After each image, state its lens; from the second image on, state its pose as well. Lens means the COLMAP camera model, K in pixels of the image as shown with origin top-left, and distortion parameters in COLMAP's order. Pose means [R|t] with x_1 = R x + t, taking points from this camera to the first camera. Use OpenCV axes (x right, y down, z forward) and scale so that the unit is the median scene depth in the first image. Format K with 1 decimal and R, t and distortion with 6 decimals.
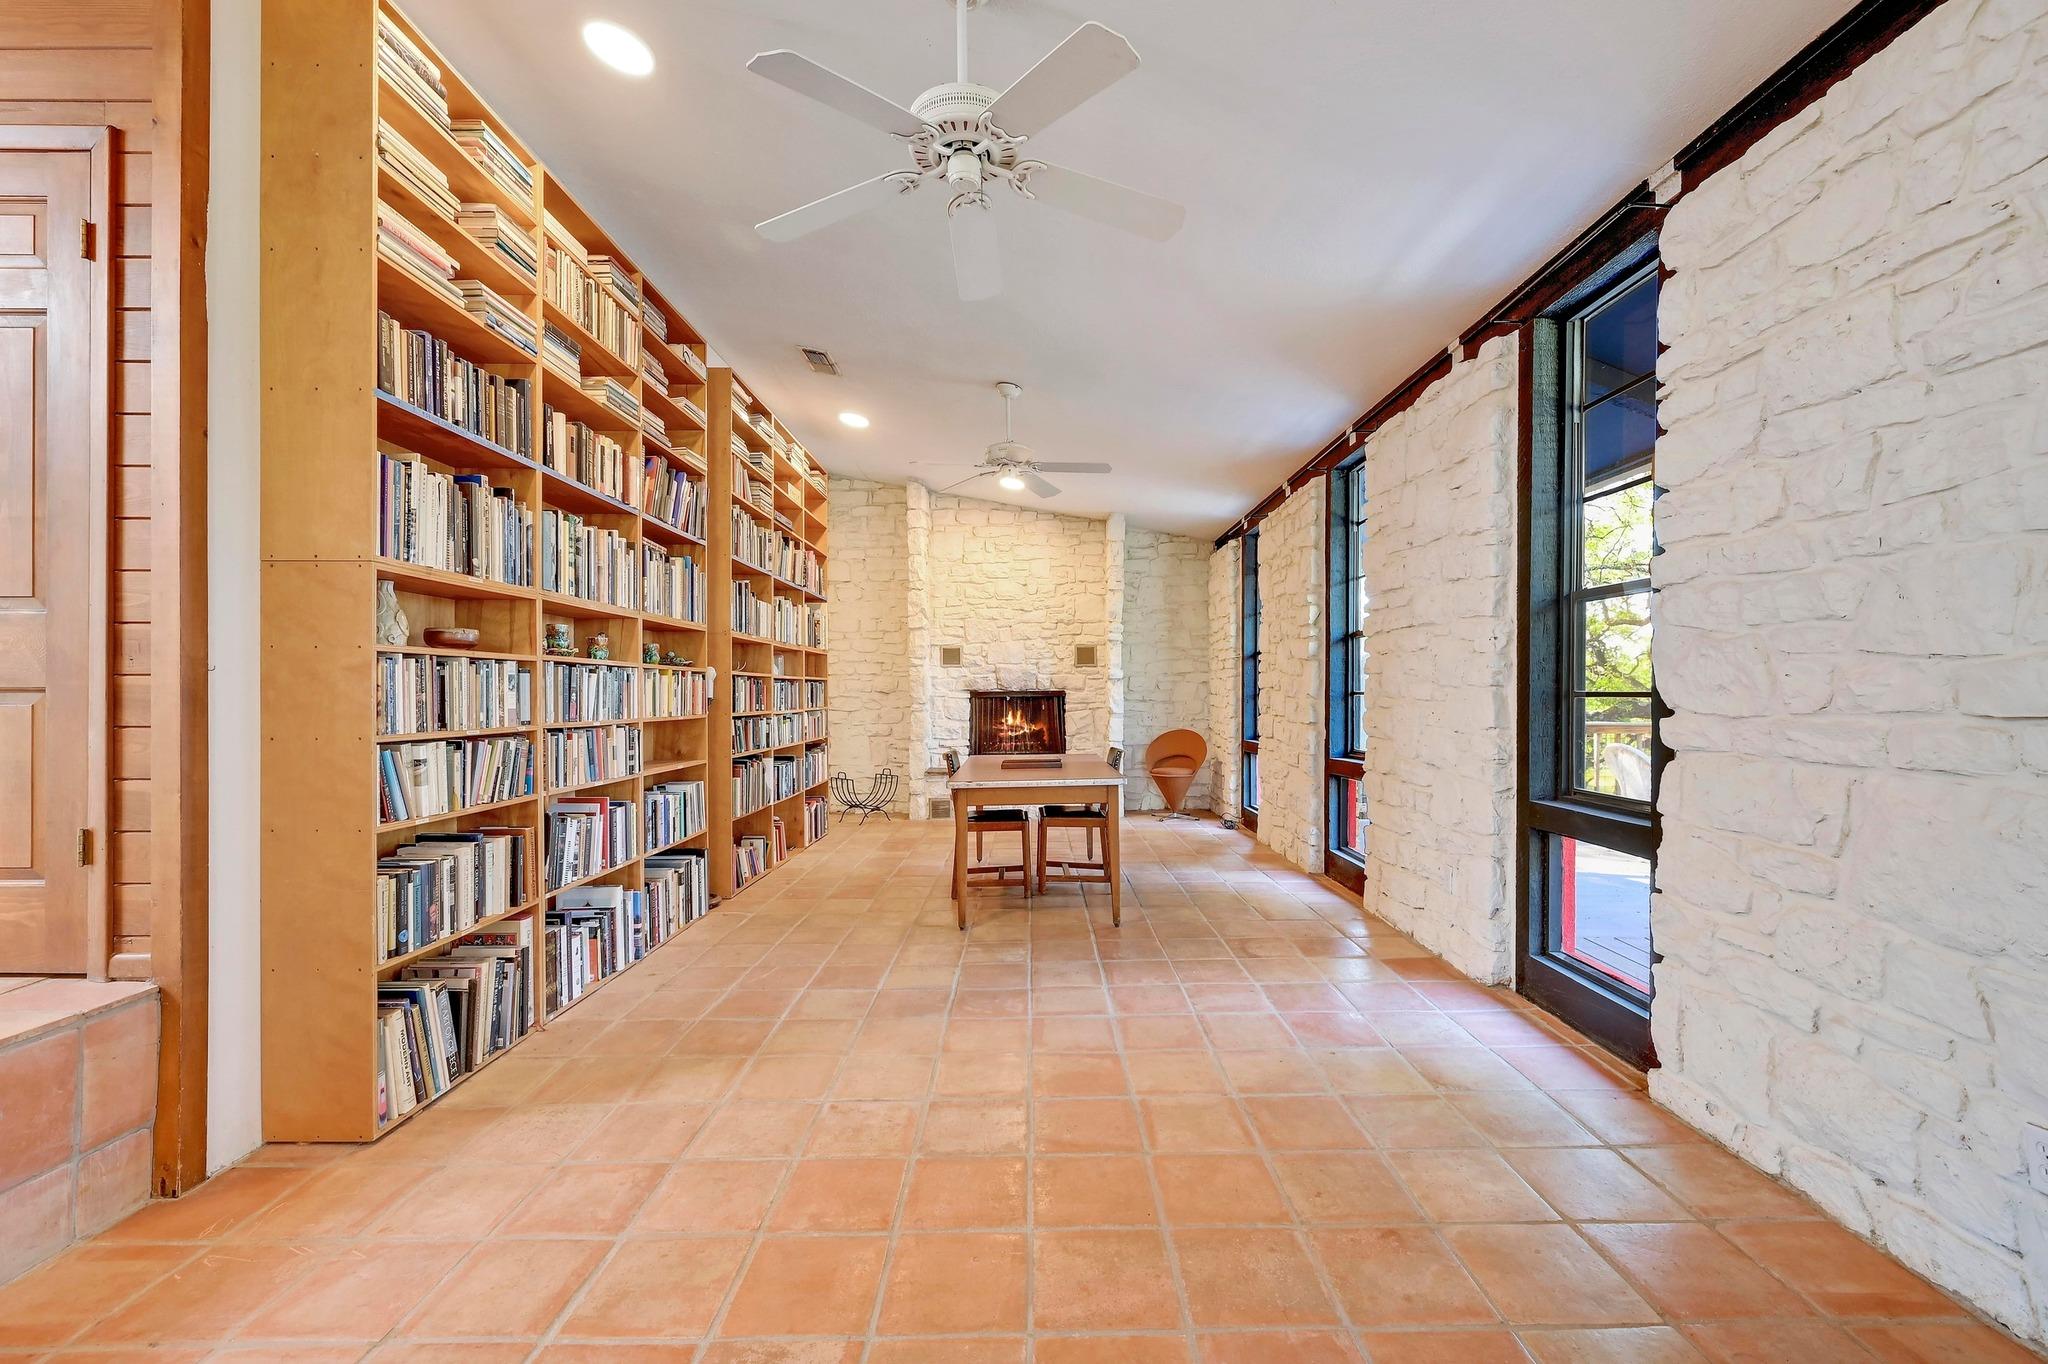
lens RADIAL K [[844.7, 0, 1006.0], [0, 844.7, 692.5], [0, 0, 1]] dist [0.002165, -0.000903]
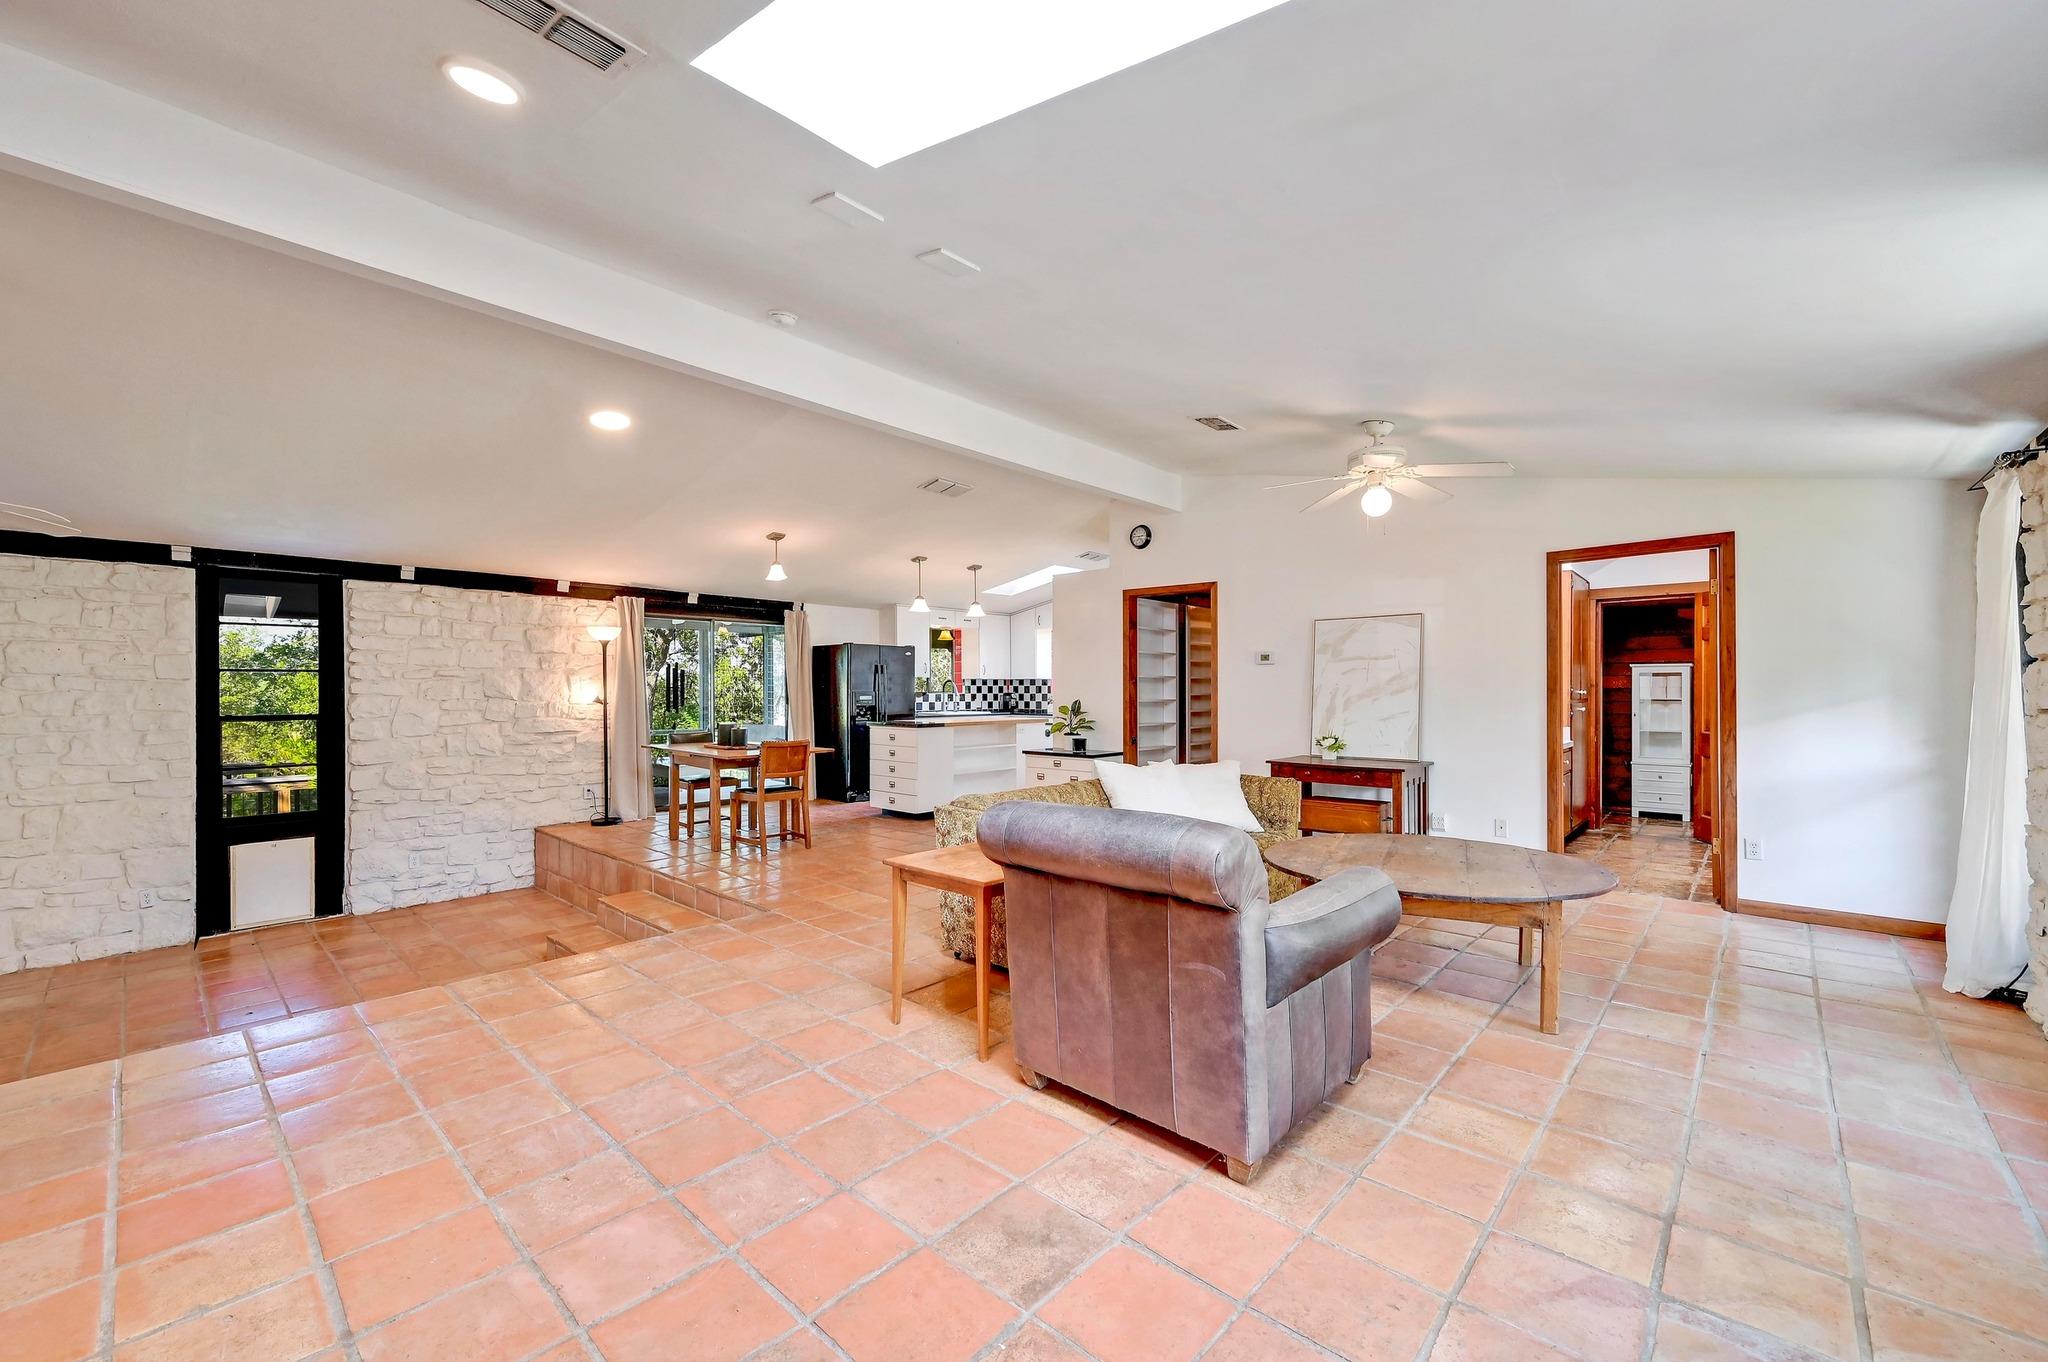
lens RADIAL K [[824.8, 0, 1020.7], [0, 824.8, 687.2], [0, 0, 1]] dist [-0.001098, -0.000531]
pose [[-0.752011, 0.010623, 0.659065, -1.724862], [0.010985, 0.999933, -0.003583, -0.138432], [-0.659059, 0.004545, -0.752077, 0.492182]]
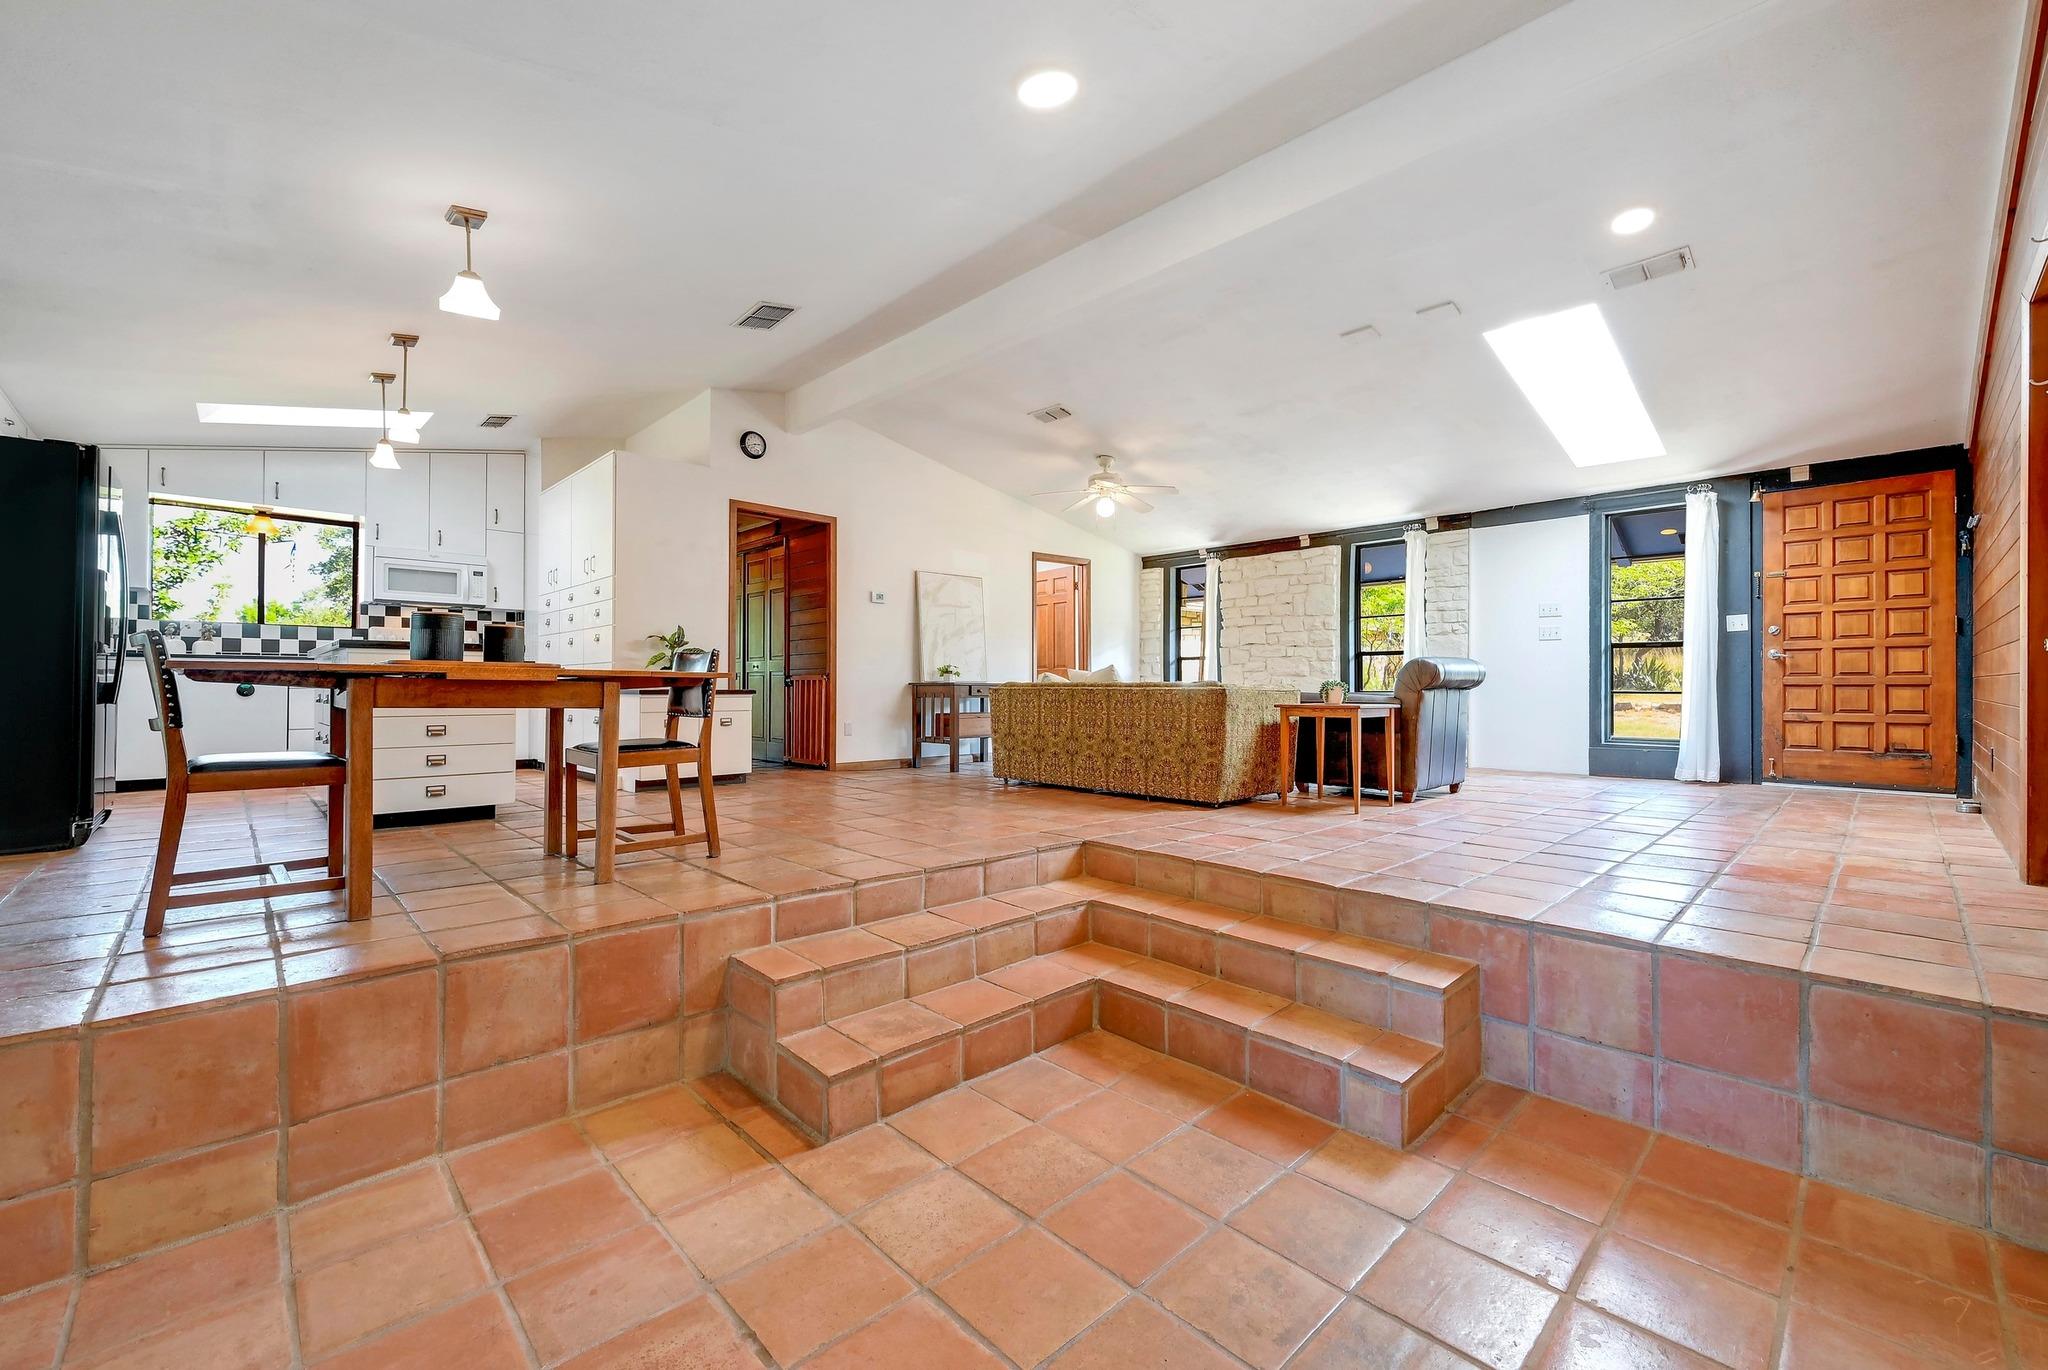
lens RADIAL K [[844.7, 0, 1039.3], [0, 844.7, 677.6], [0, 0, 1]] dist [0.002165, -0.000903]
pose [[-0.698077, -0.002020, -0.716020, 0.215241], [0.000233, 0.999995, -0.003048, -0.004241], [0.716023, -0.002294, -0.698073, 0.501552]]
